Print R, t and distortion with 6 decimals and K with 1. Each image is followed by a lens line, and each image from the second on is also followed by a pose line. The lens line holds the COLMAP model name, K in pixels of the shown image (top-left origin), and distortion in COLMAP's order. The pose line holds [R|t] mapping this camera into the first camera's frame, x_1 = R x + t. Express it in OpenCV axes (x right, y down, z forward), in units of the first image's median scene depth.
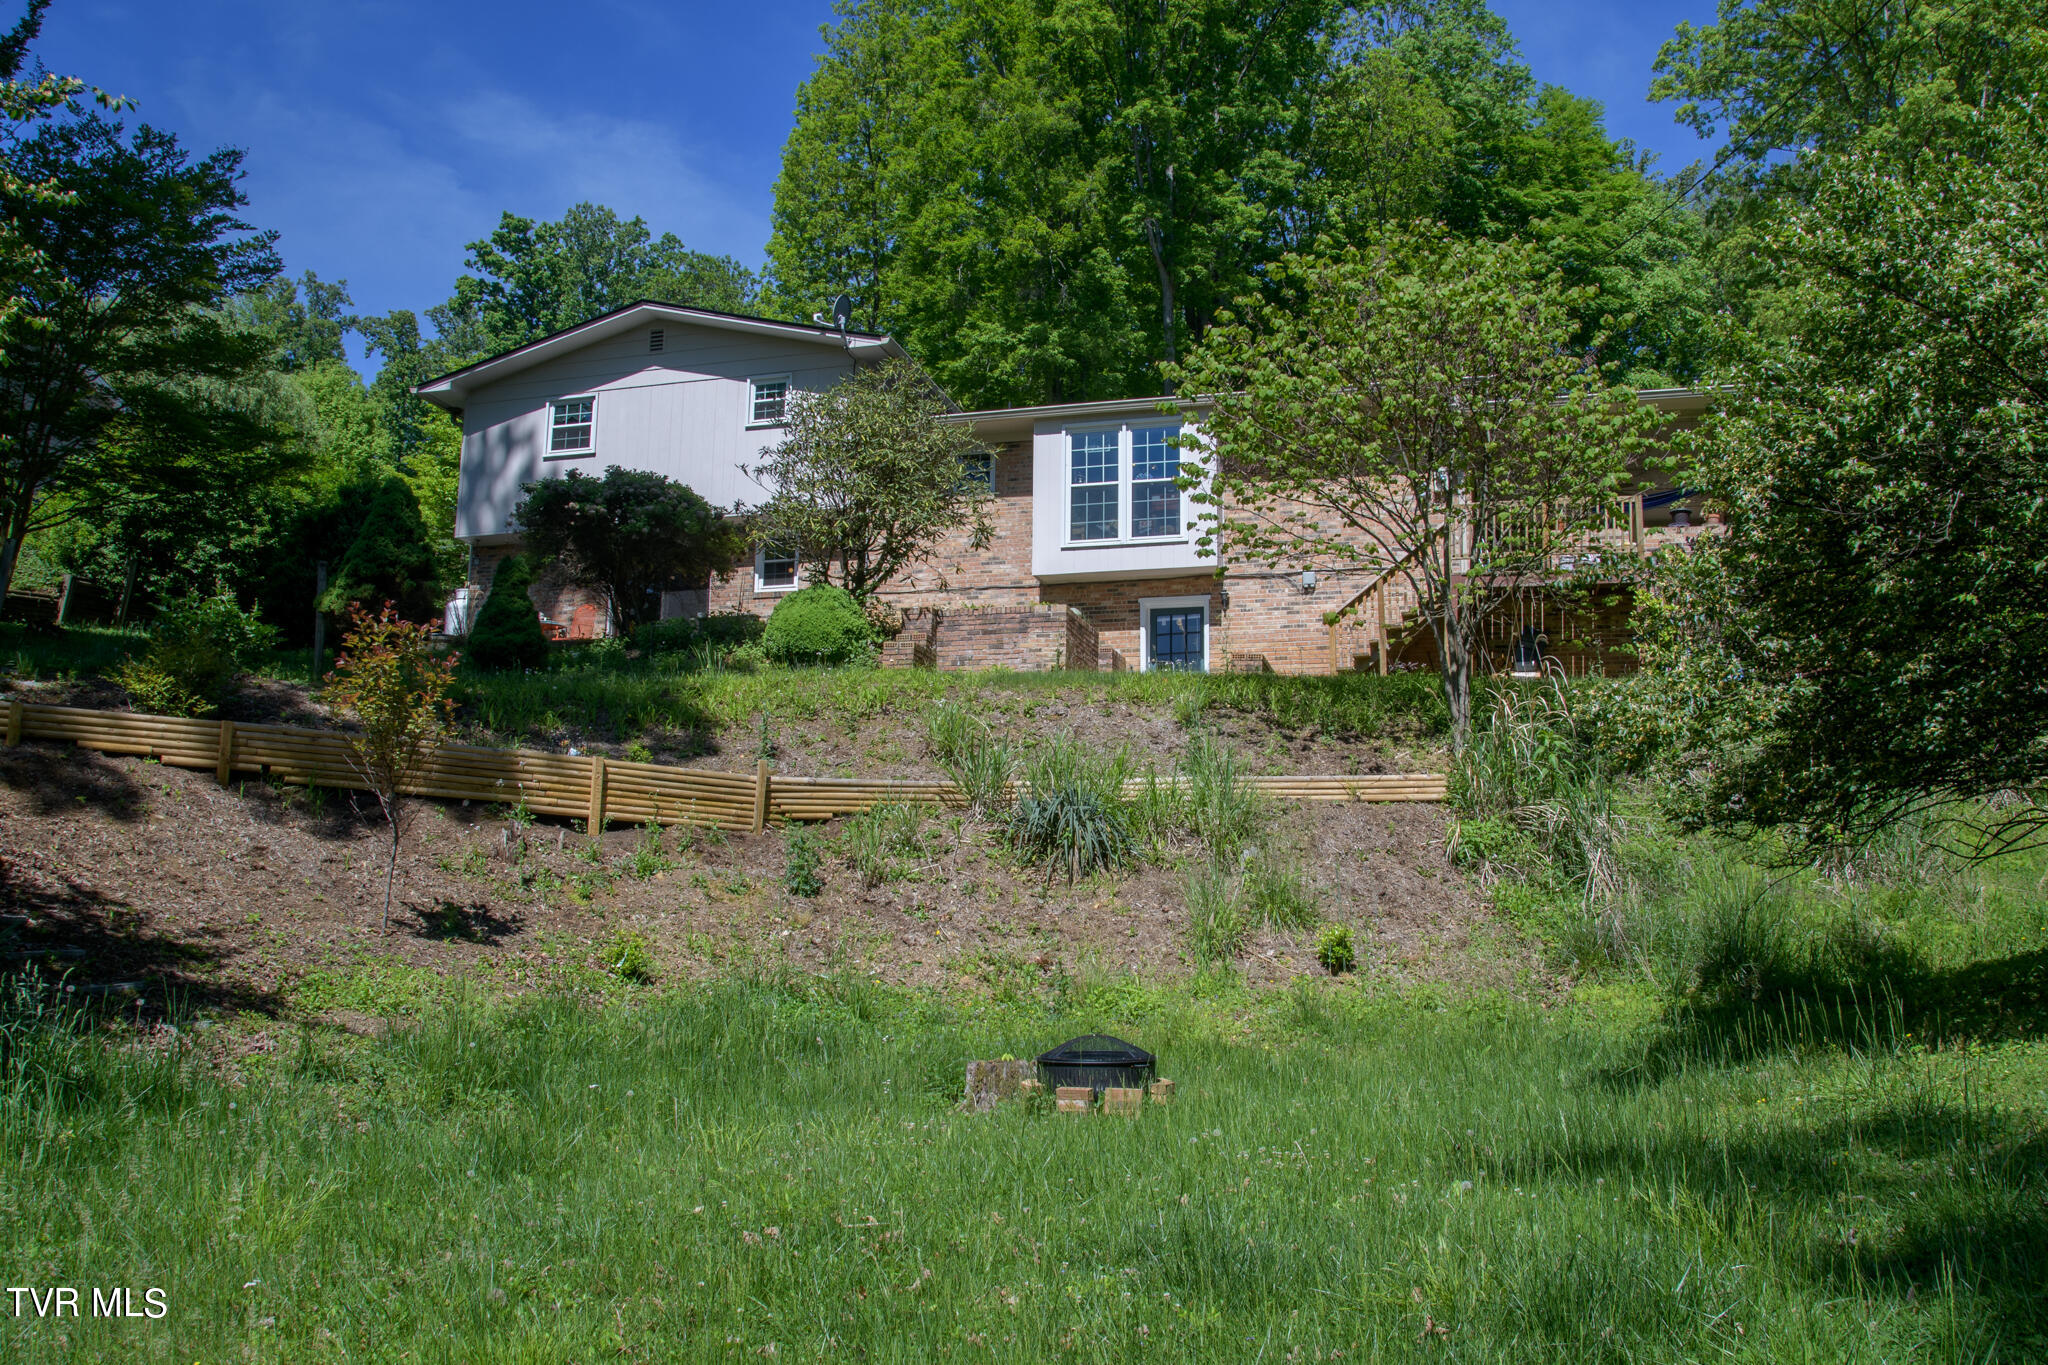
lens RADIAL K [[1683.8, 0, 1025.5], [0, 1683.8, 707.0], [0, 0, 1]] dist [-0.172847, 0.140859]
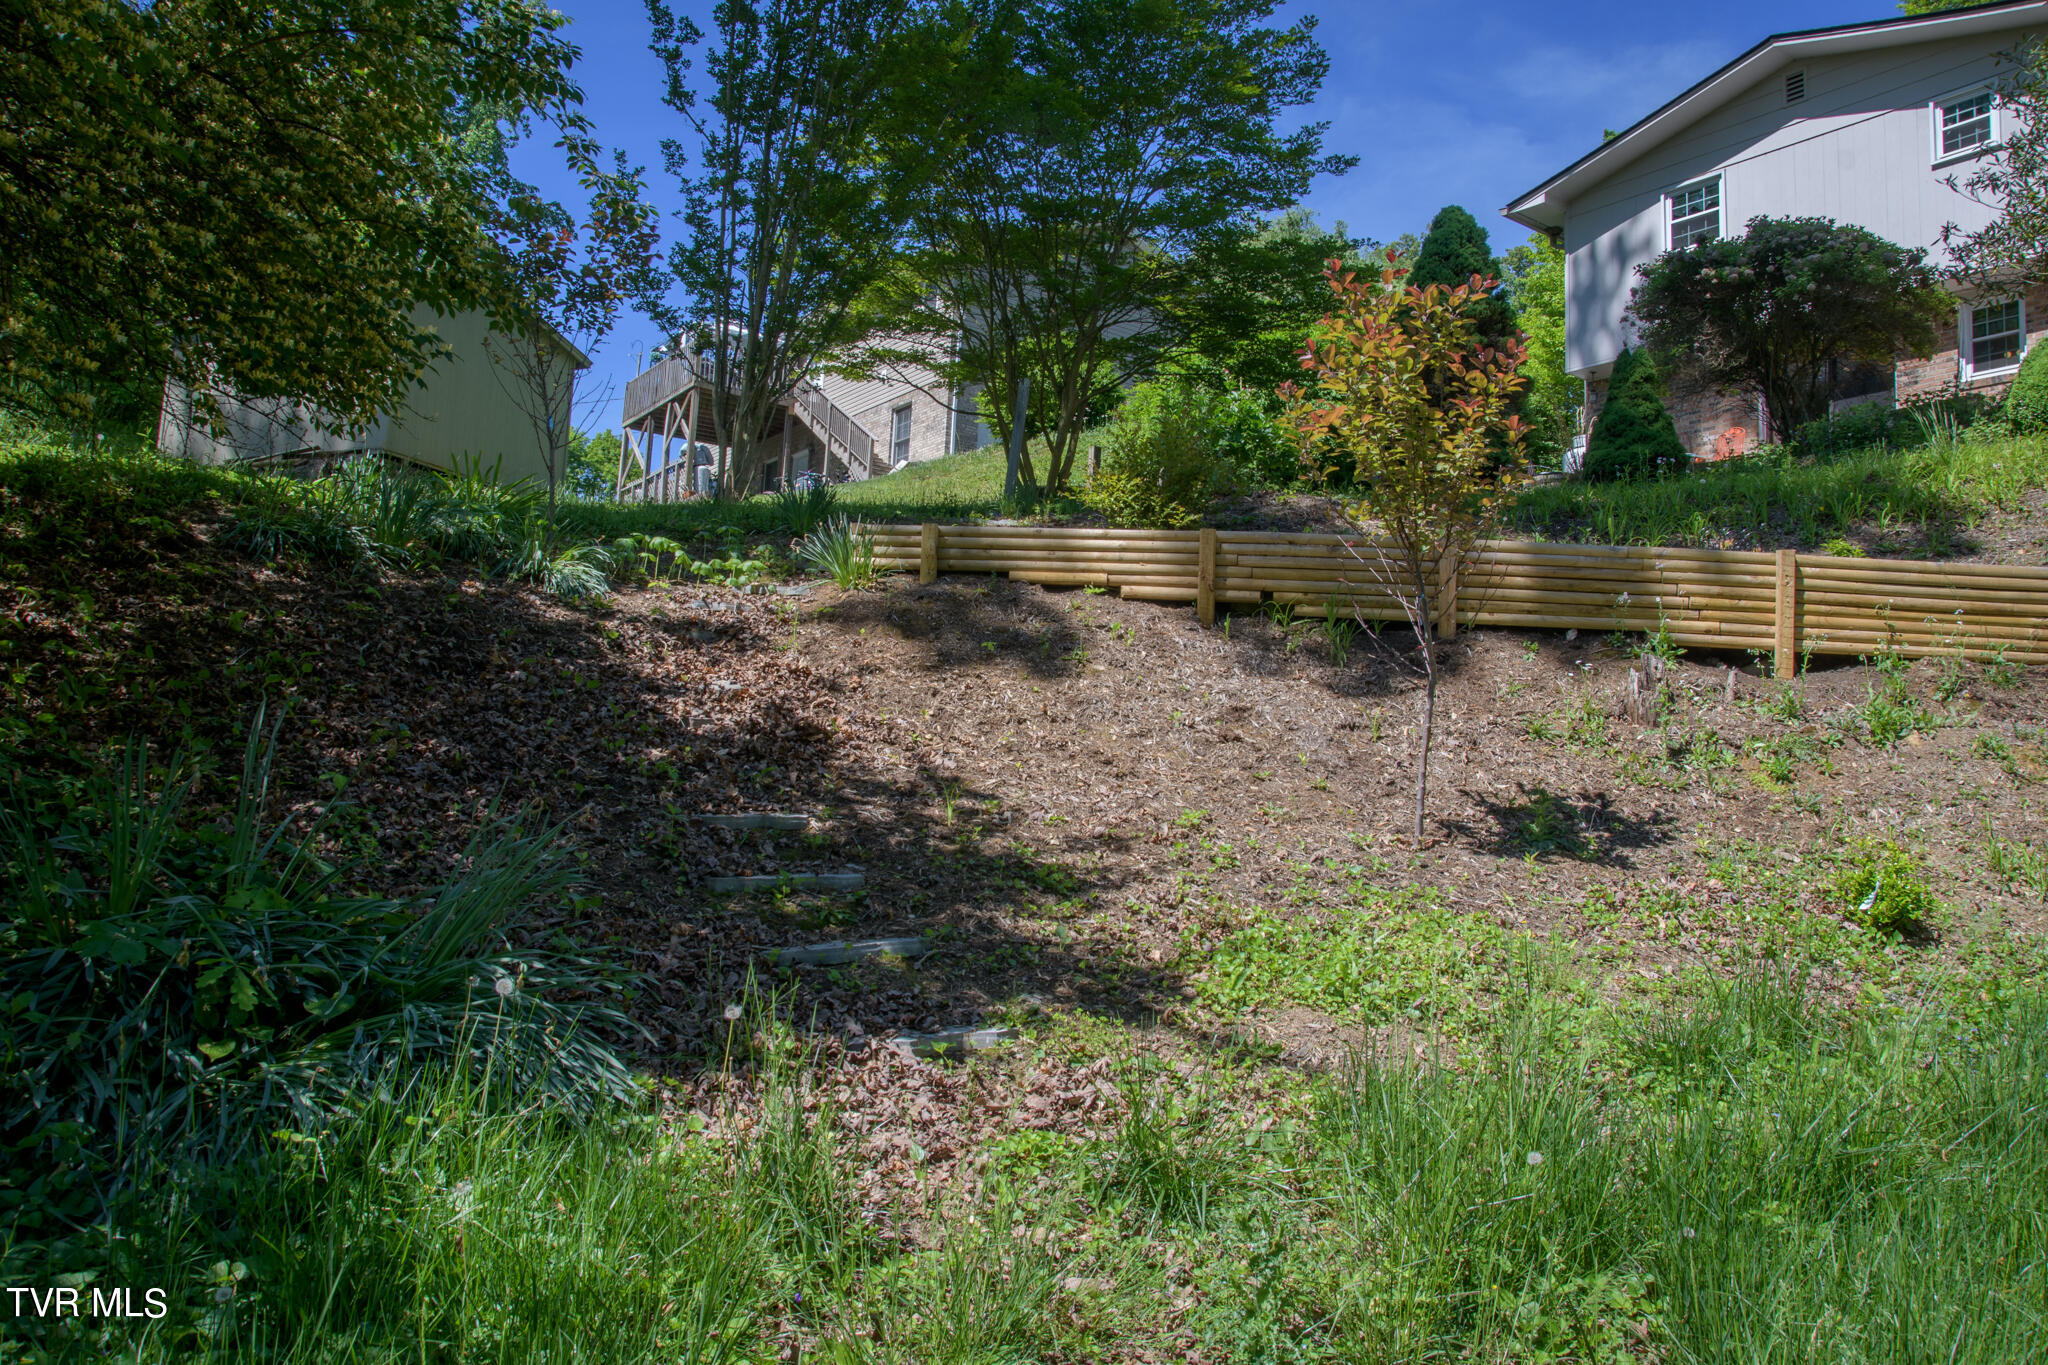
lens RADIAL K [[1683.8, 0, 1025.5], [0, 1683.8, 707.0], [0, 0, 1]] dist [-0.172847, 0.140859]
pose [[0.785626, -0.031148, -0.617917, -0.119169], [0.067327, 0.997105, 0.035338, 0.051536], [0.615028, -0.069364, 0.785449, 0.393895]]
